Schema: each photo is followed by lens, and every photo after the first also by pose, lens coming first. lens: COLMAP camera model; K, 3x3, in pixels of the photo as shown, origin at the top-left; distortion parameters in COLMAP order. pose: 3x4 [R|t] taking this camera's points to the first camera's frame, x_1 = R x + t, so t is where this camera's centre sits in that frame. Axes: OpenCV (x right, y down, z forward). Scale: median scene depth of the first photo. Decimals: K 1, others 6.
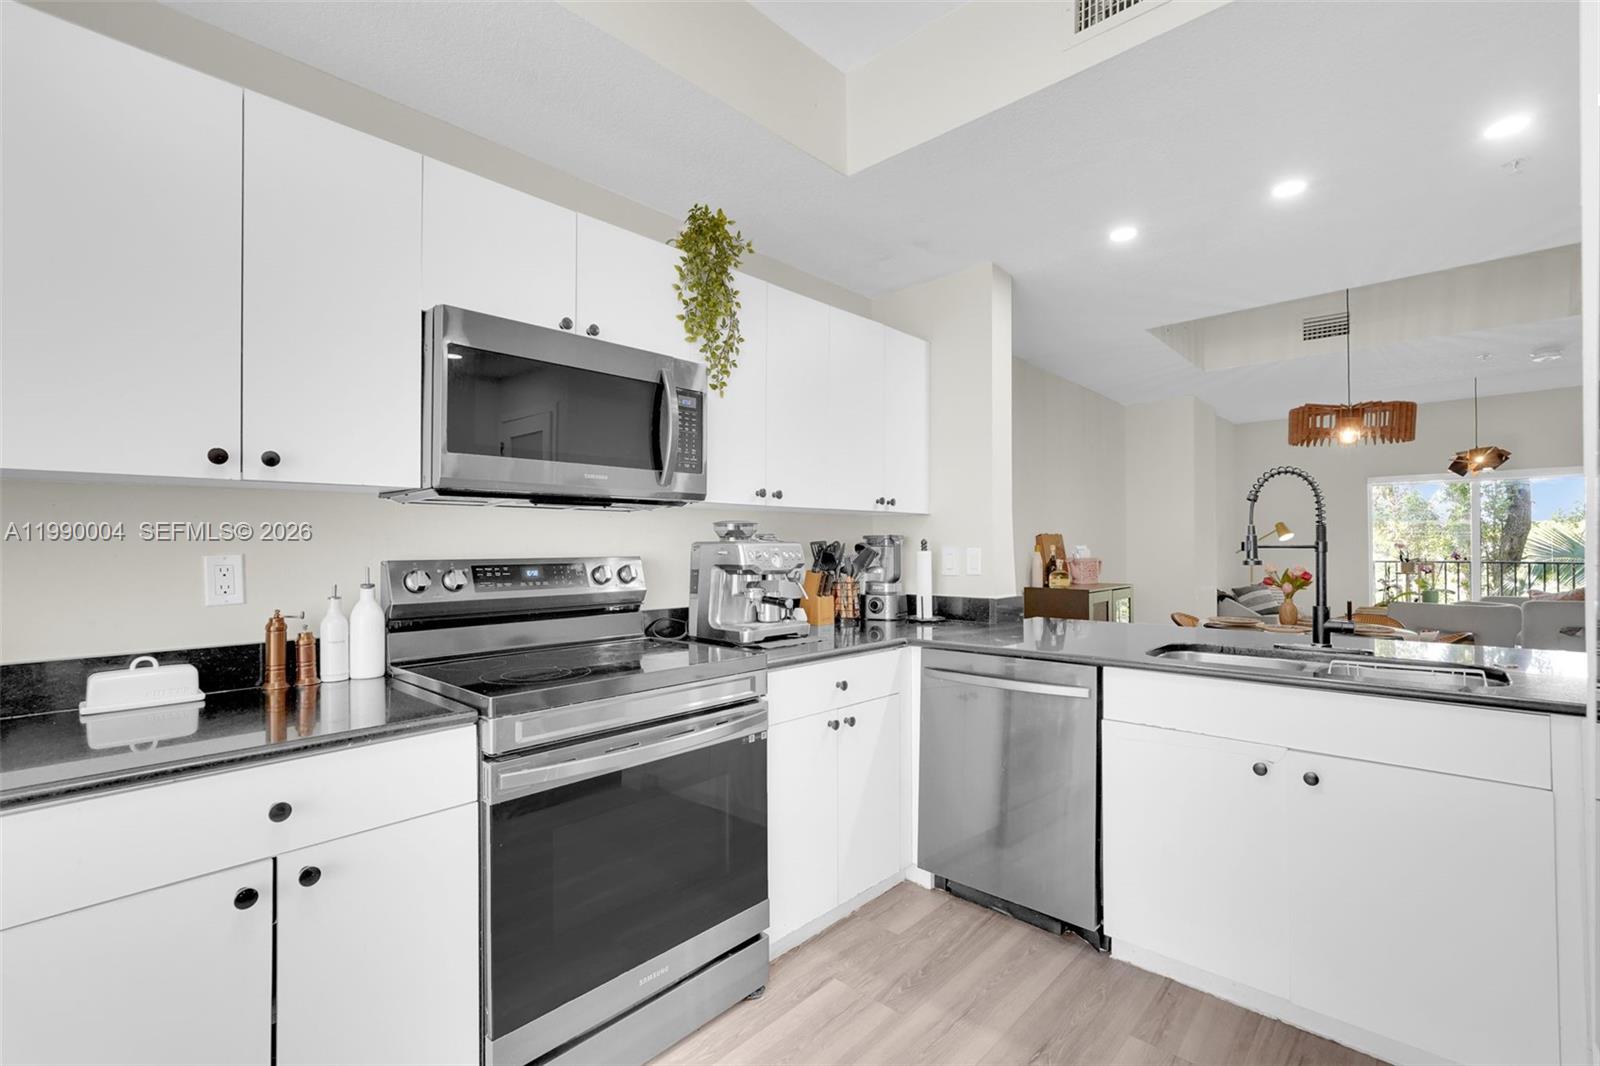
lens RADIAL K [[720.0, 0, 805.4], [0, 720.0, 544.7], [0, 0, 1]] dist [-0.020261, 0.010547]
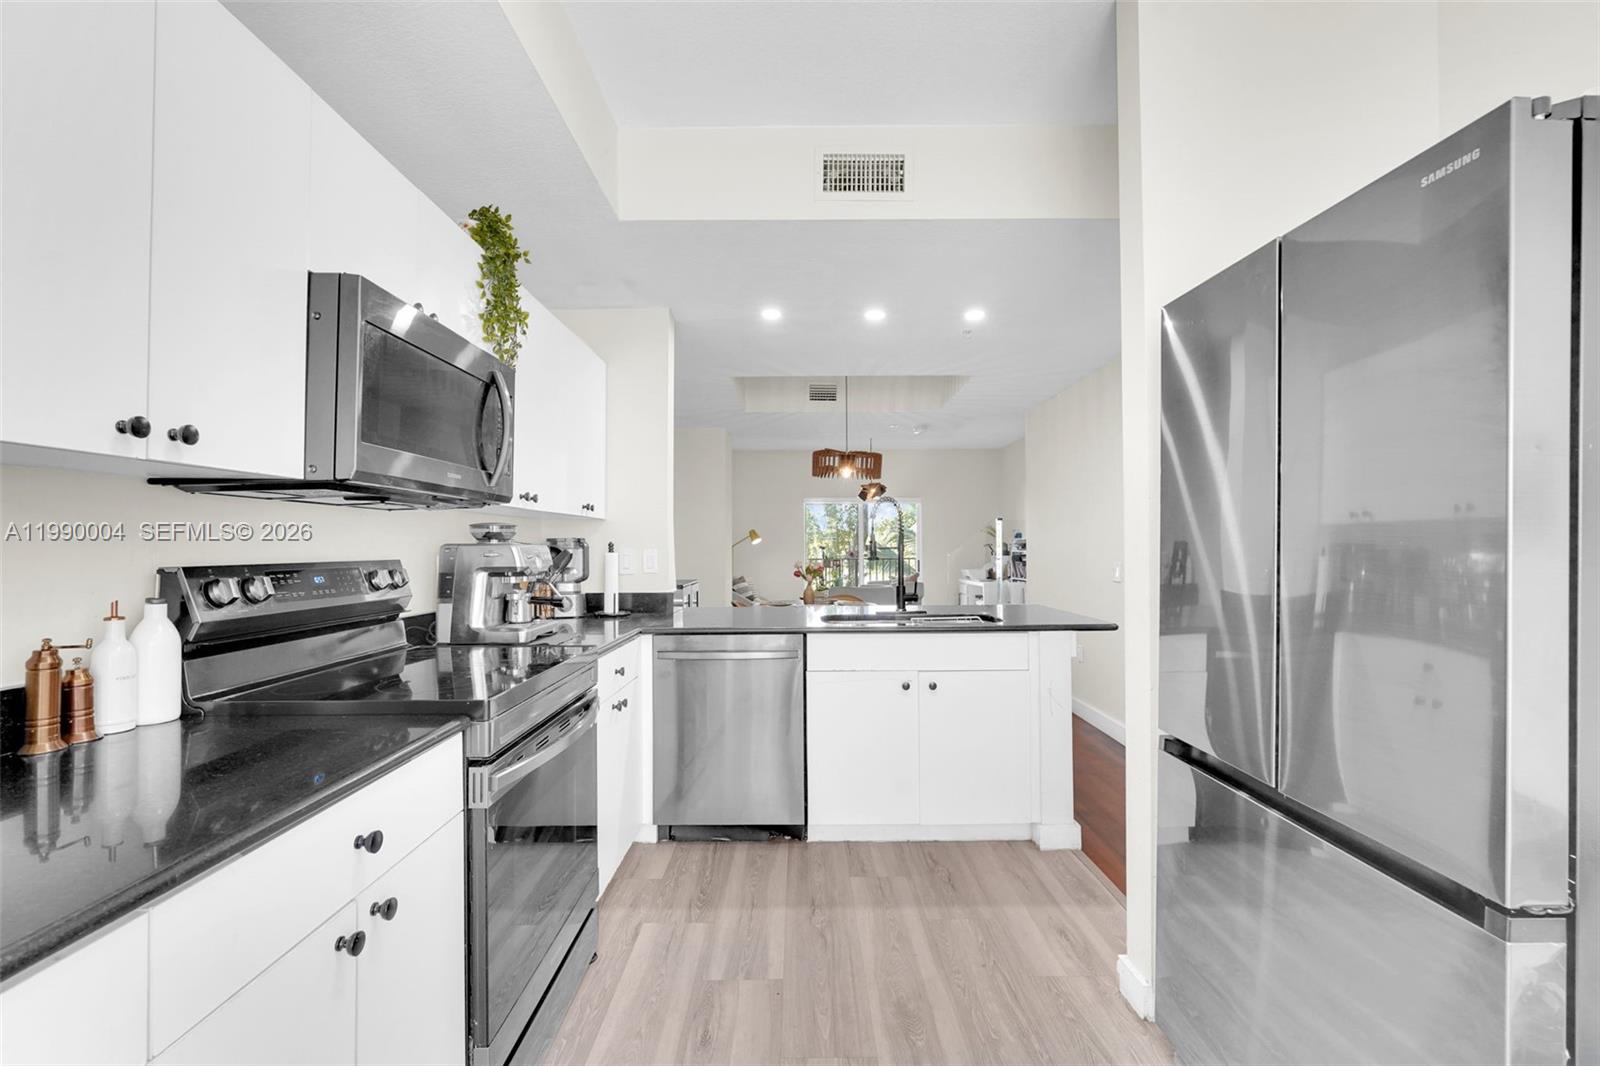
lens RADIAL K [[720.0, 0, 805.4], [0, 720.0, 544.7], [0, 0, 1]] dist [-0.020261, 0.010547]
pose [[0.725729, 0.002260, 0.687977, -0.526803], [0.000883, 0.999991, -0.004217, 0.001959], [-0.687980, 0.003668, 0.725720, -0.017241]]
